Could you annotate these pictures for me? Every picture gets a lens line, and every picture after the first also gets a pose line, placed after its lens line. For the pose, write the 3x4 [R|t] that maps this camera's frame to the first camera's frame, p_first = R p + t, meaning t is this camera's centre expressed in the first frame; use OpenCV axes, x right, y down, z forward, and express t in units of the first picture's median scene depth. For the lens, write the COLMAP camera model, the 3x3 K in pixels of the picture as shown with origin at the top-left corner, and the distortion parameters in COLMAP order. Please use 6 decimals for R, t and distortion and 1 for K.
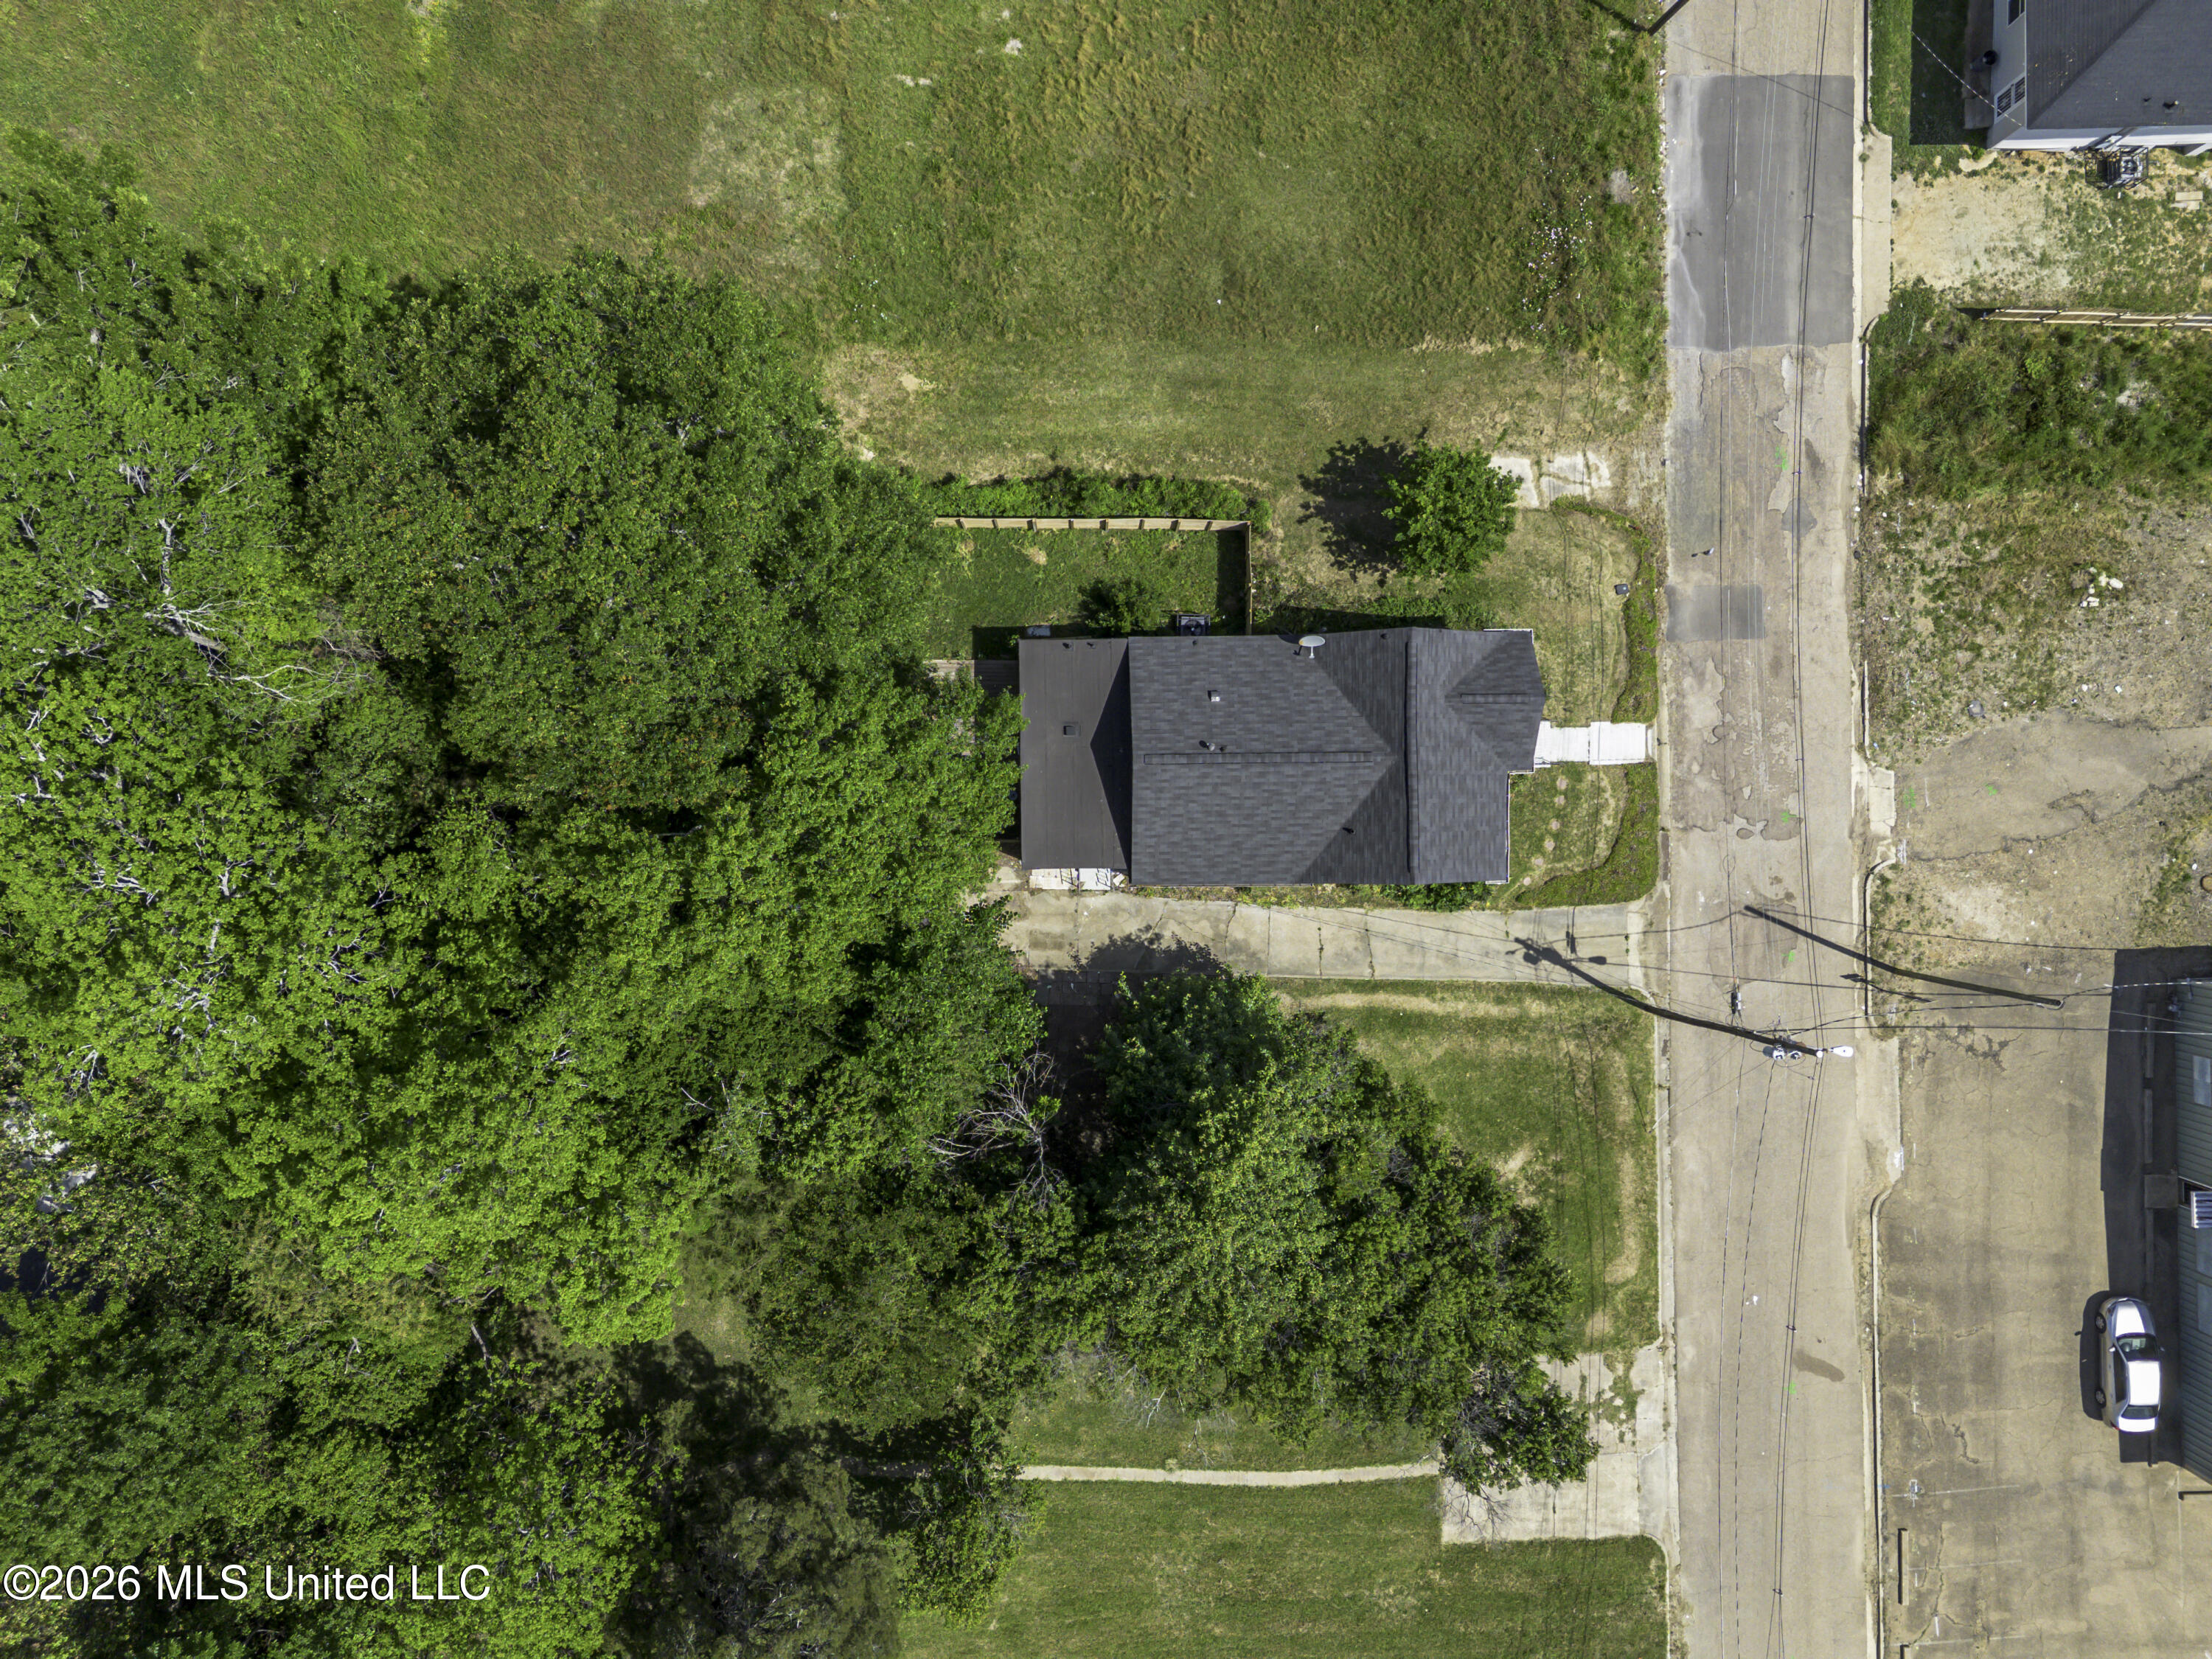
lens RADIAL K [[1566.0, 0, 1106.0], [0, 1566.0, 829.5], [0, 0, 1]] dist [0.053986, -0.033919]
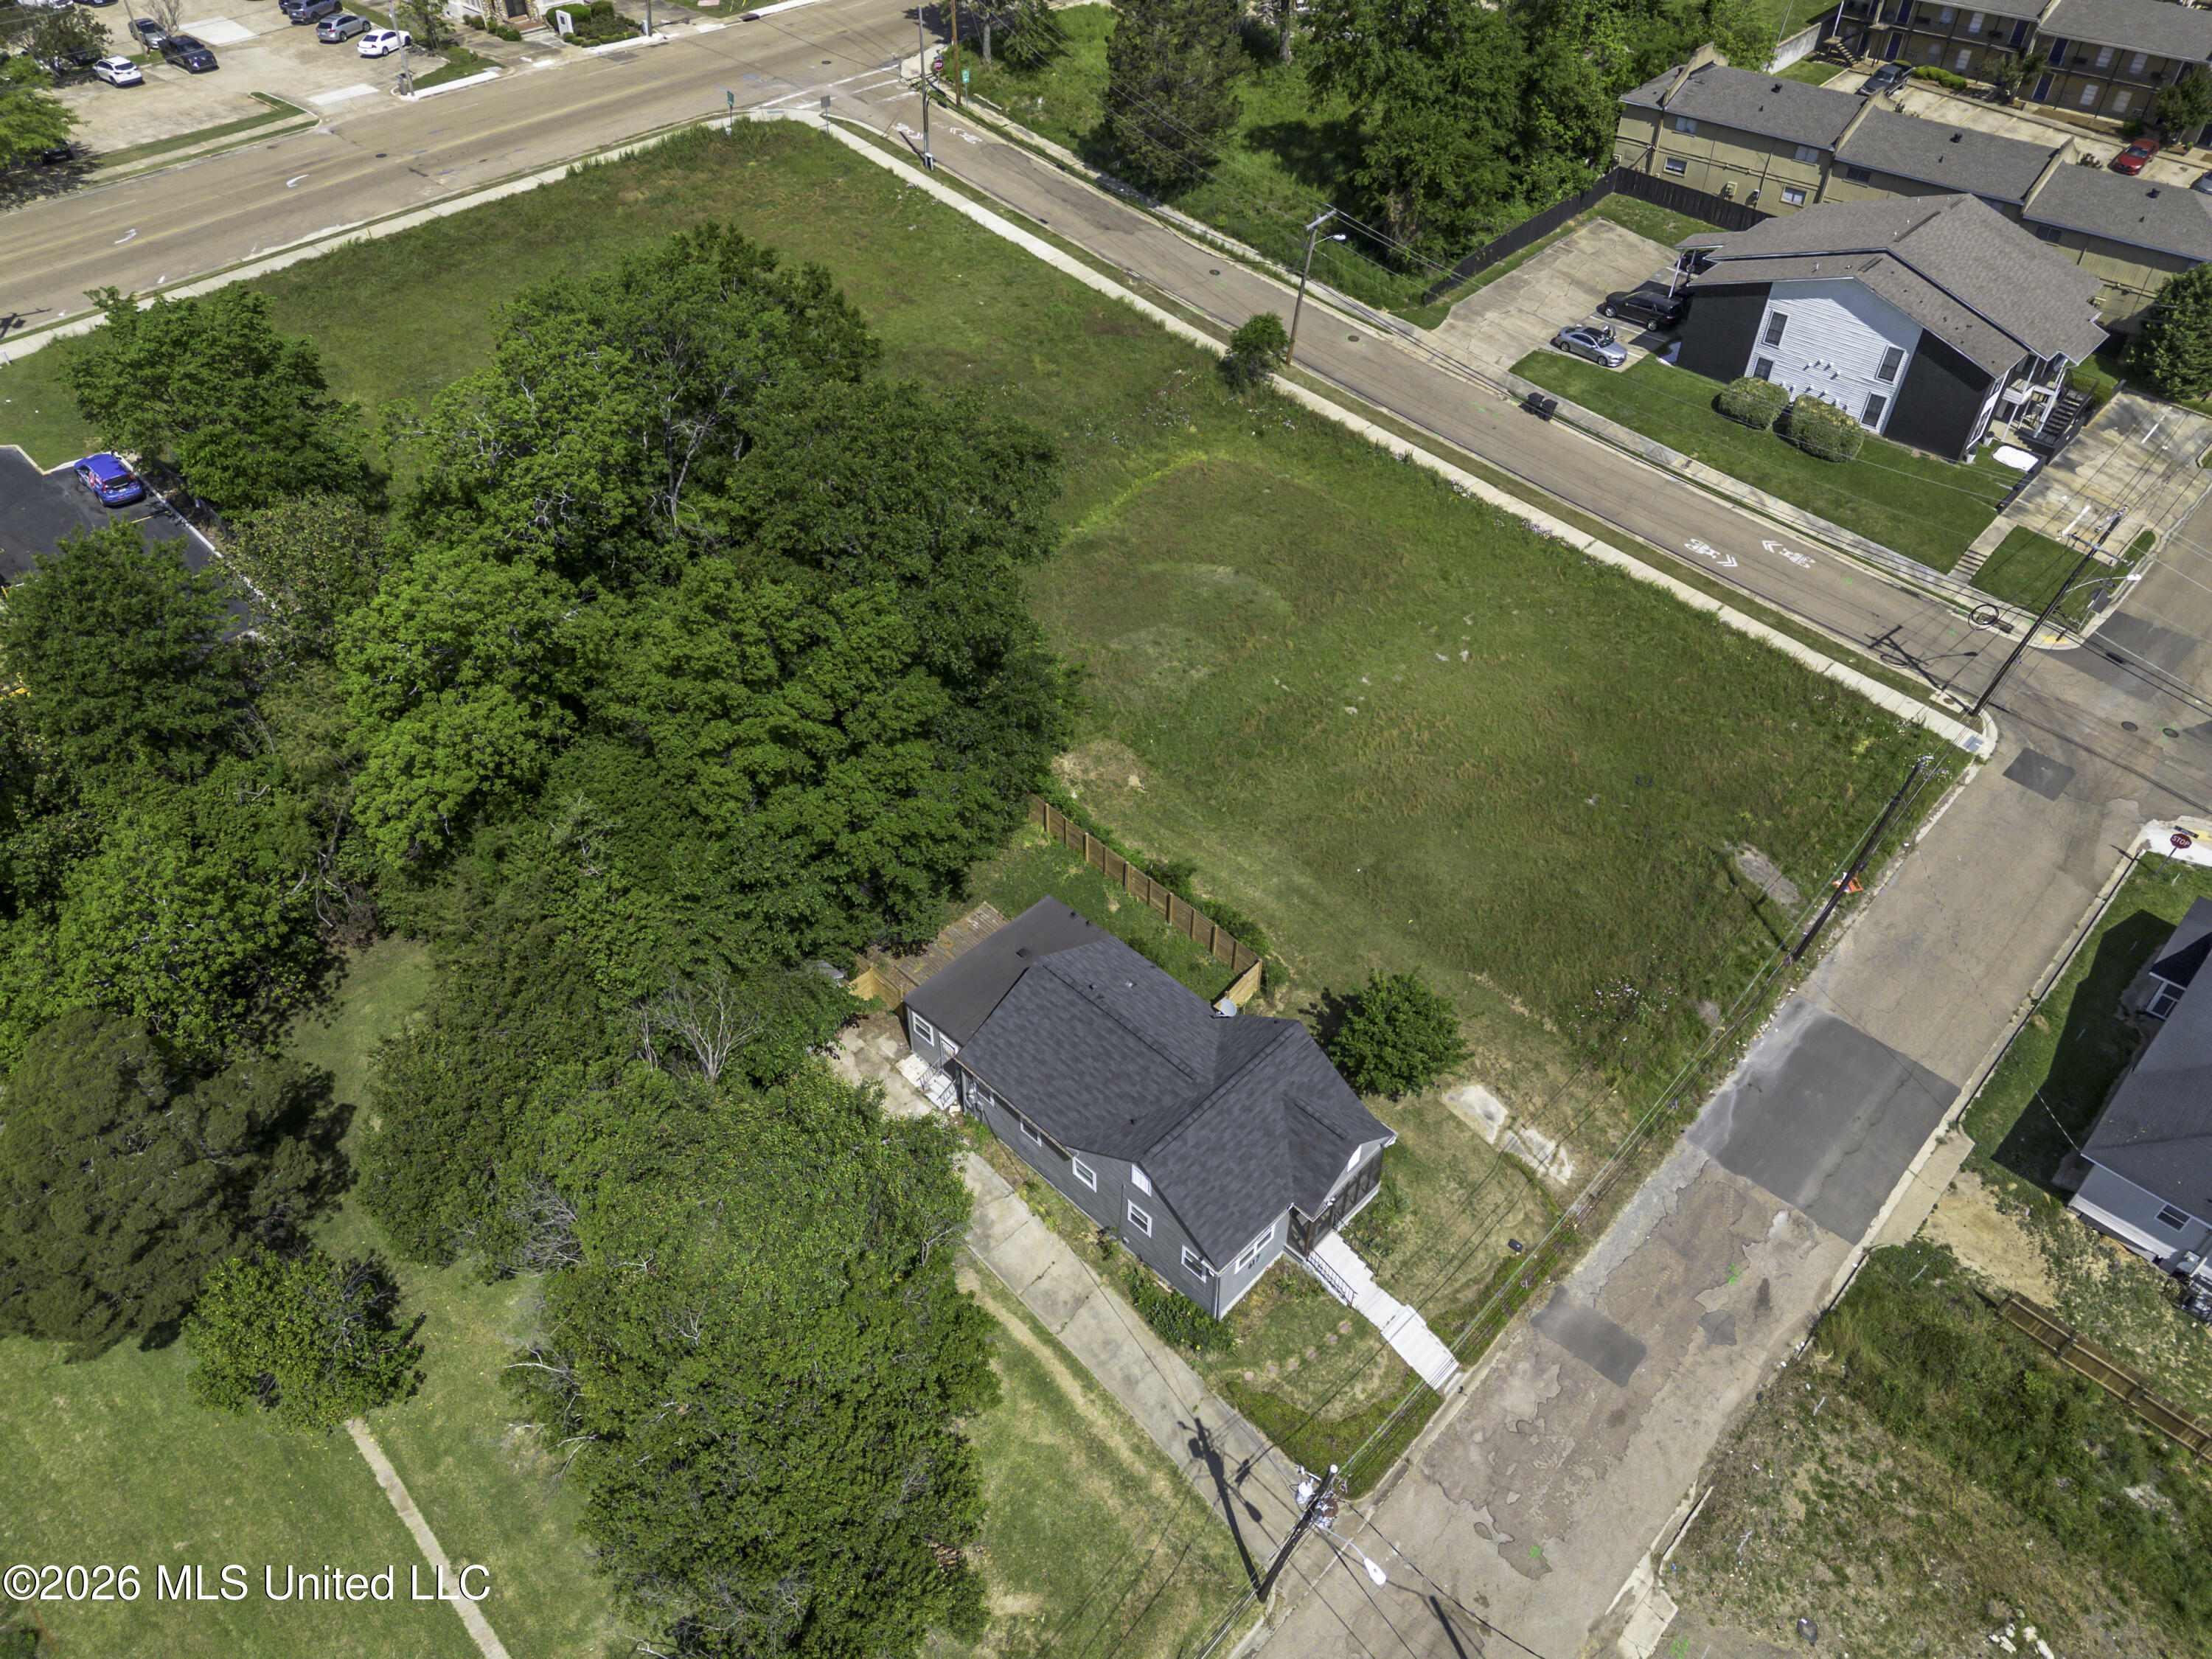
lens RADIAL K [[1566.0, 0, 1106.0], [0, 1566.0, 829.5], [0, 0, 1]] dist [0.053986, -0.033919]
pose [[0.710845, 0.467781, -0.525243, 0.536981], [-0.703316, 0.465604, -0.537176, 0.431509], [-0.006726, 0.751261, 0.659971, 0.156998]]
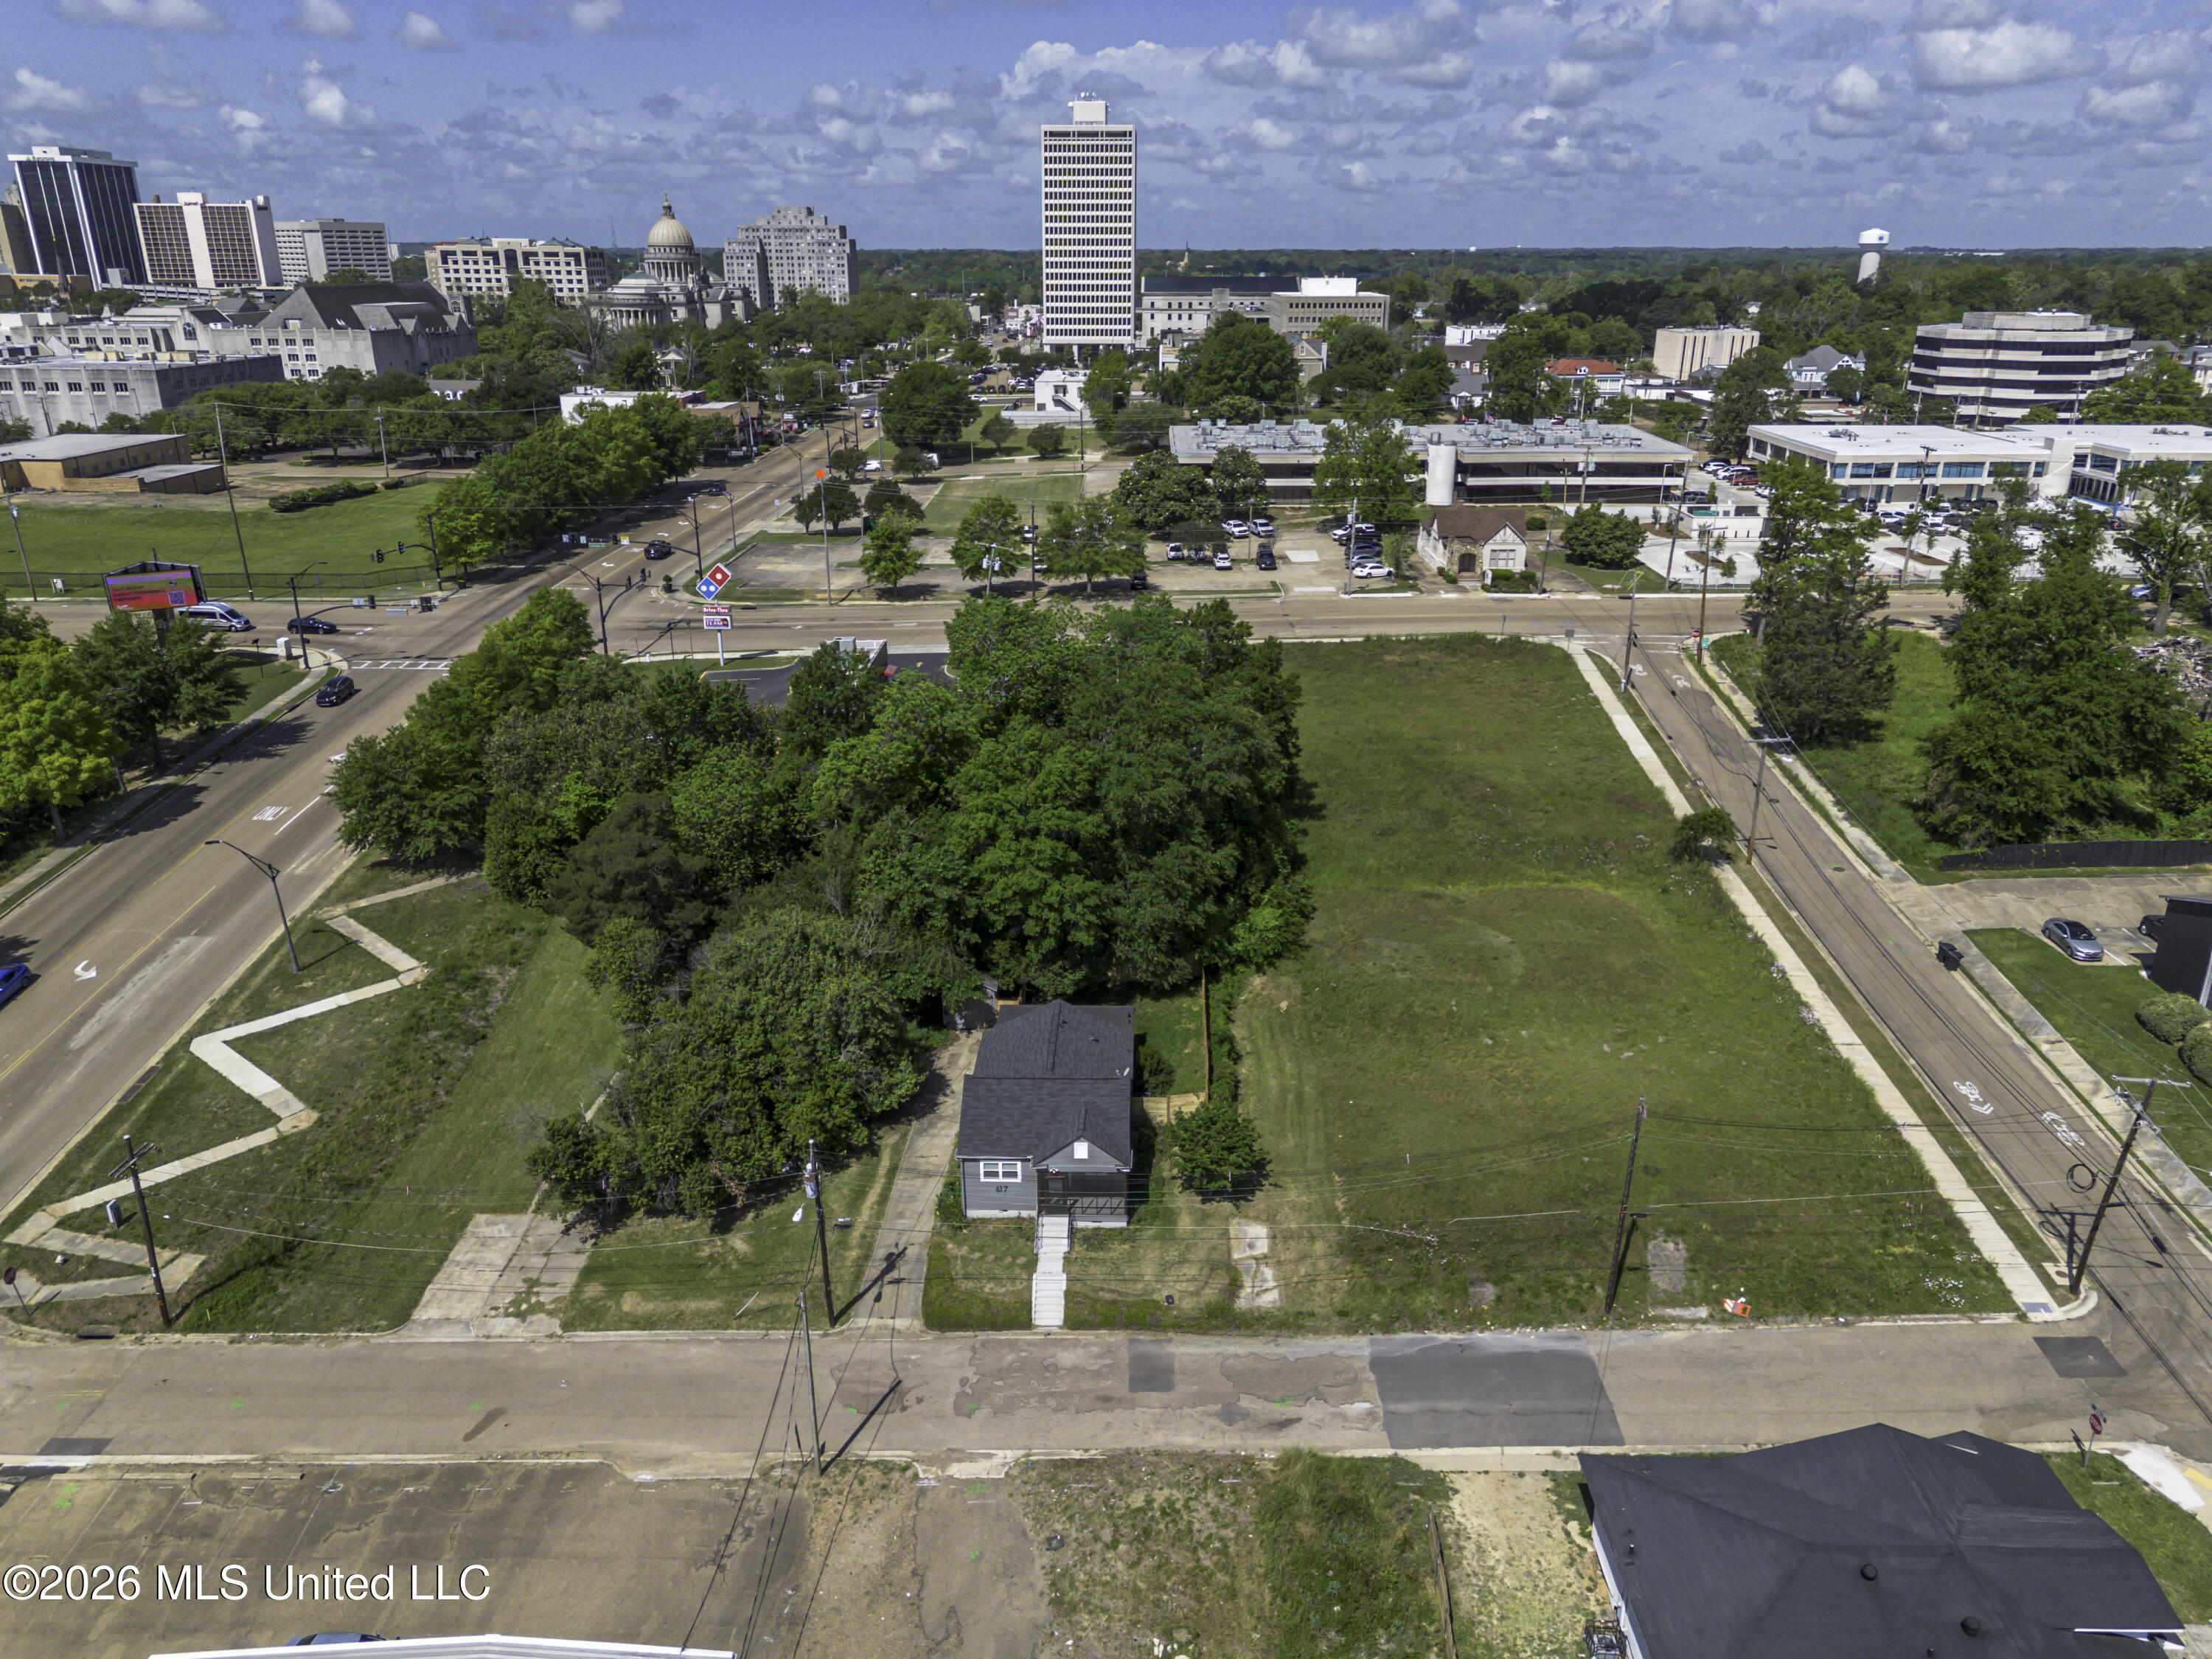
lens RADIAL K [[1562.4, 0, 1106.0], [0, 1562.4, 829.5], [0, 0, 1]] dist [0.077763, -0.069569]
pose [[-0.041734, 0.337128, -0.940533, 1.377604], [-0.999057, -0.025390, 0.035230, -0.135047], [-0.012003, 0.941117, 0.337869, 0.219086]]
